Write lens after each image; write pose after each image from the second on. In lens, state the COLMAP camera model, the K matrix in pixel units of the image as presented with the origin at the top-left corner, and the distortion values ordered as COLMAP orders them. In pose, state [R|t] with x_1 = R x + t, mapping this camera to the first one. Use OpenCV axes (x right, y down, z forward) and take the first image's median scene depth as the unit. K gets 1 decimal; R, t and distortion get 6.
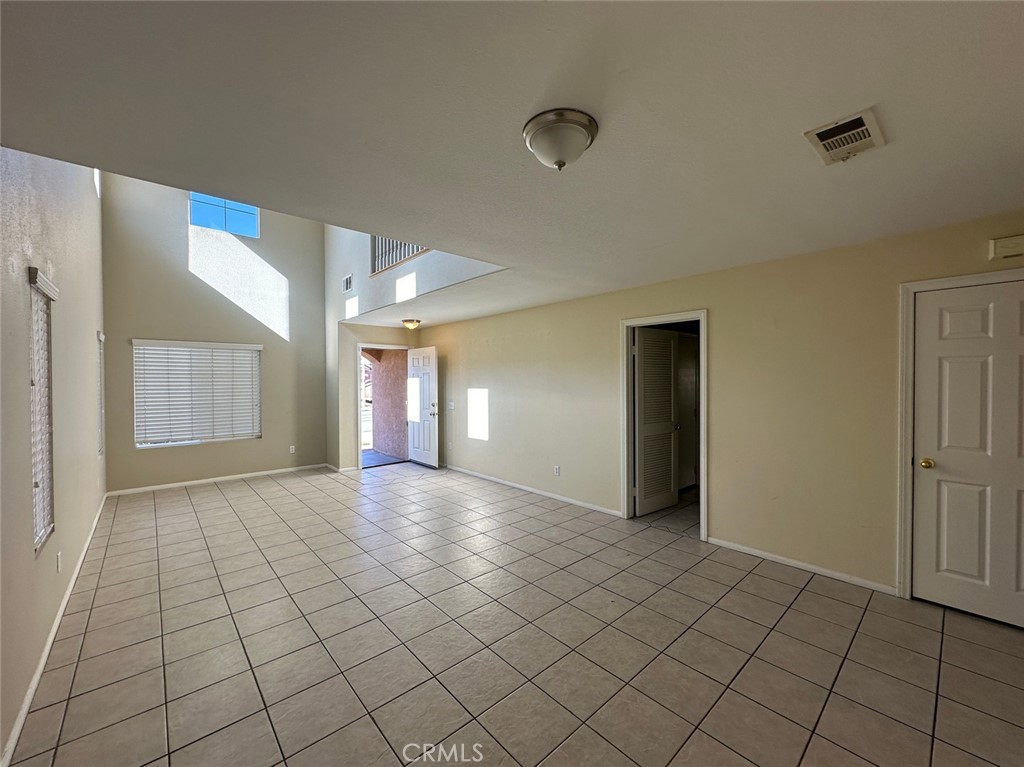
lens RADIAL K [[407.7, 0, 511.0], [0, 407.7, 383.2], [0, 0, 1]] dist [0.000349, 0.000123]
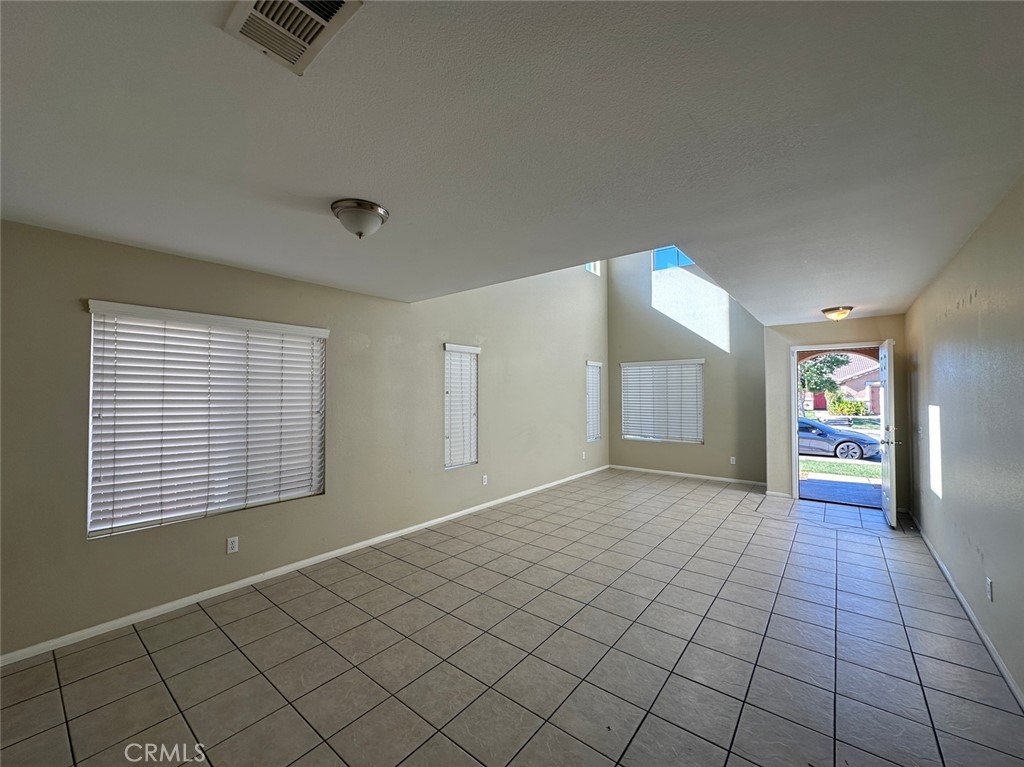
lens RADIAL K [[407.7, 0, 511.0], [0, 407.7, 383.2], [0, 0, 1]] dist [0.000349, 0.000123]
pose [[0.168913, -0.018997, -0.985448, 0.429560], [-0.005894, 0.999777, -0.020283, -0.003666], [0.985613, 0.009235, 0.168763, 0.354117]]
